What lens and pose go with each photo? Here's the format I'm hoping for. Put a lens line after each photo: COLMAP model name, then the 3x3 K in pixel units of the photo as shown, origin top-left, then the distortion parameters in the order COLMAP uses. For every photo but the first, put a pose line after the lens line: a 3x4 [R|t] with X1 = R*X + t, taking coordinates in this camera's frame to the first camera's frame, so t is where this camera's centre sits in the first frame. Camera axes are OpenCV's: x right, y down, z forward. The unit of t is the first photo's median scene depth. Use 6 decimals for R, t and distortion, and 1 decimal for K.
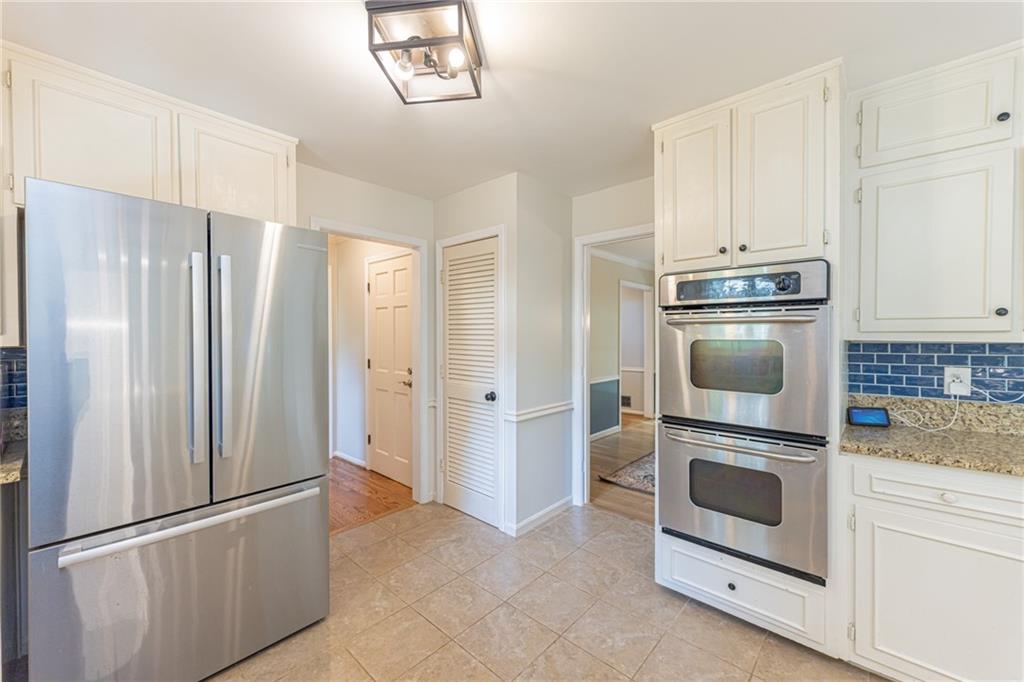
lens RADIAL K [[401.6, 0, 518.6], [0, 401.6, 340.5], [0, 0, 1]] dist [-0.004112, -0.000062]
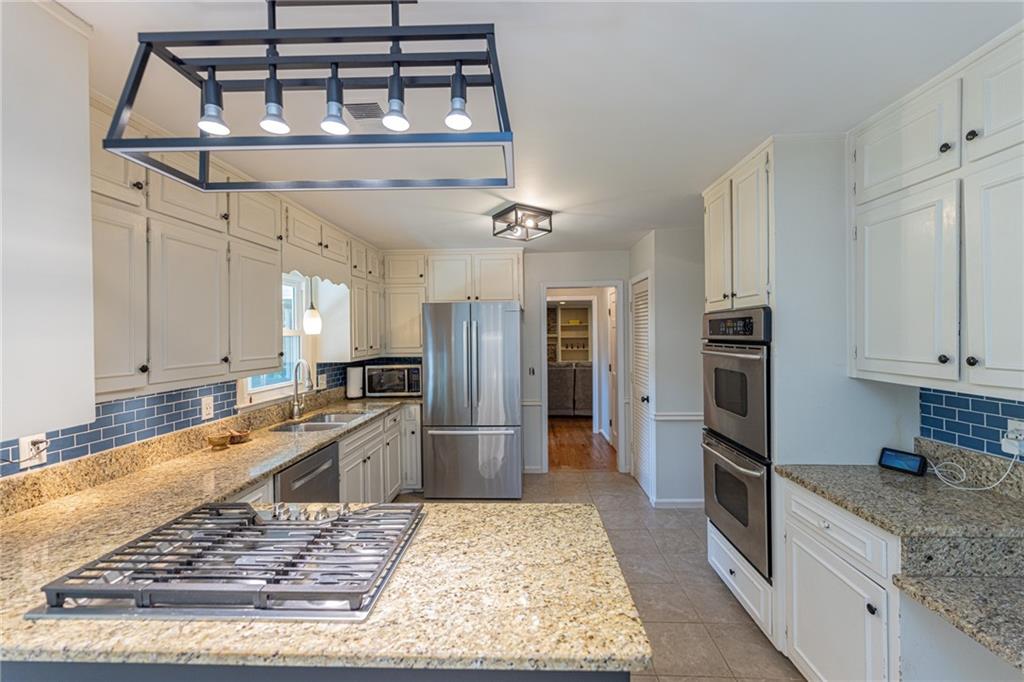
lens RADIAL K [[401.6, 0, 512.1], [0, 401.6, 338.4], [0, 0, 1]] dist [-0.004112, -0.000062]
pose [[0.643228, 0.003029, -0.765668, 1.017393], [-0.001292, 0.999995, 0.002871, -0.096805], [0.765673, -0.000858, 0.643229, -0.289057]]
